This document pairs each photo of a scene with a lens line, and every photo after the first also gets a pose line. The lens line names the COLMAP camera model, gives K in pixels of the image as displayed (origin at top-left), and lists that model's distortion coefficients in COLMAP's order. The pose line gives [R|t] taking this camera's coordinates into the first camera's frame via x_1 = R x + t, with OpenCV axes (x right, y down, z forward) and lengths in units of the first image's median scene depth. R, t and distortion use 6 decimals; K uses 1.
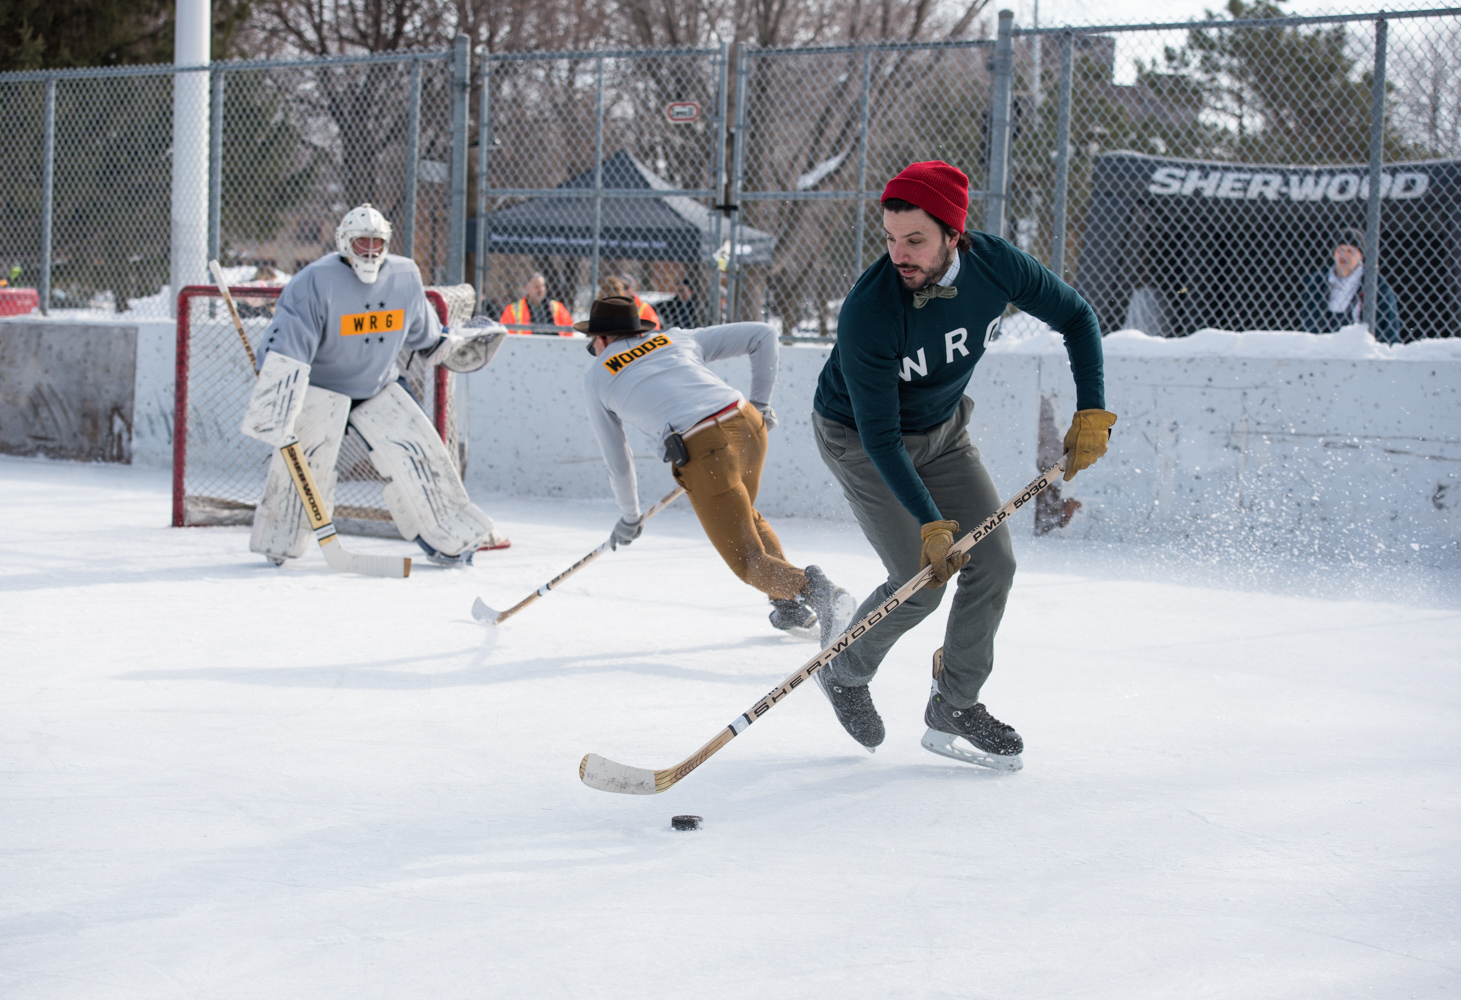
lens RADIAL K [[3093.4, 0, 730.0], [0, 3093.4, 503.9], [0, 0, 1]] dist [-0.101073, 0.000000]
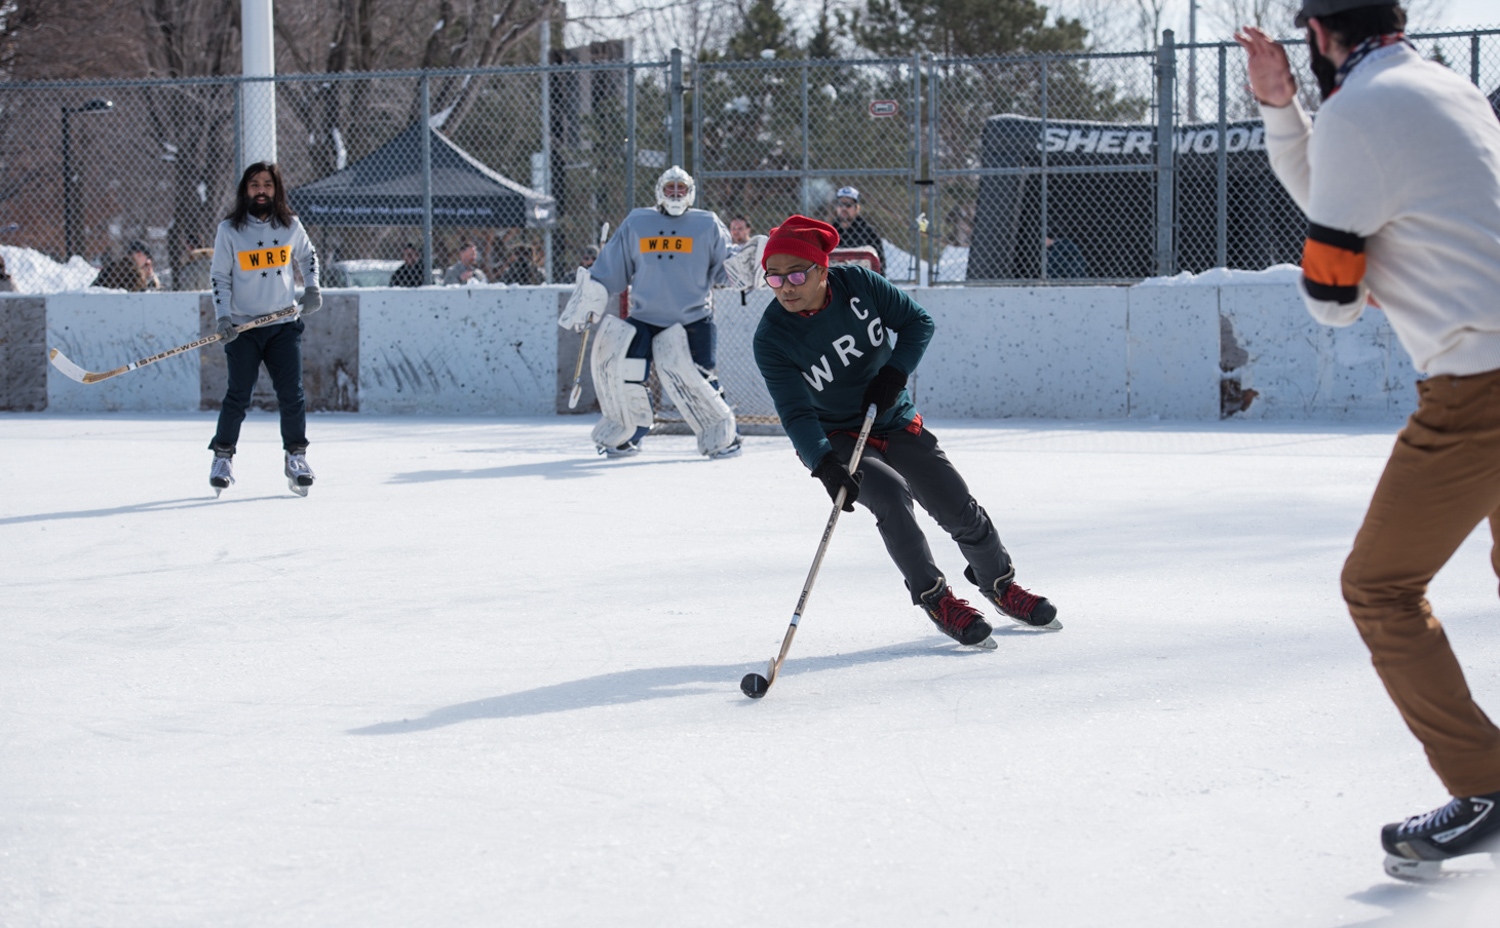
lens RADIAL K [[3994.5, 0, 758.9], [0, 3994.5, 460.2], [0, 0, 1]] dist [0.113844, 0.000000]
pose [[0.976439, -0.043687, 0.211327, -0.367609], [0.047251, 0.998813, -0.011843, 0.031049], [-0.210559, 0.021549, 0.977344, -0.526020]]
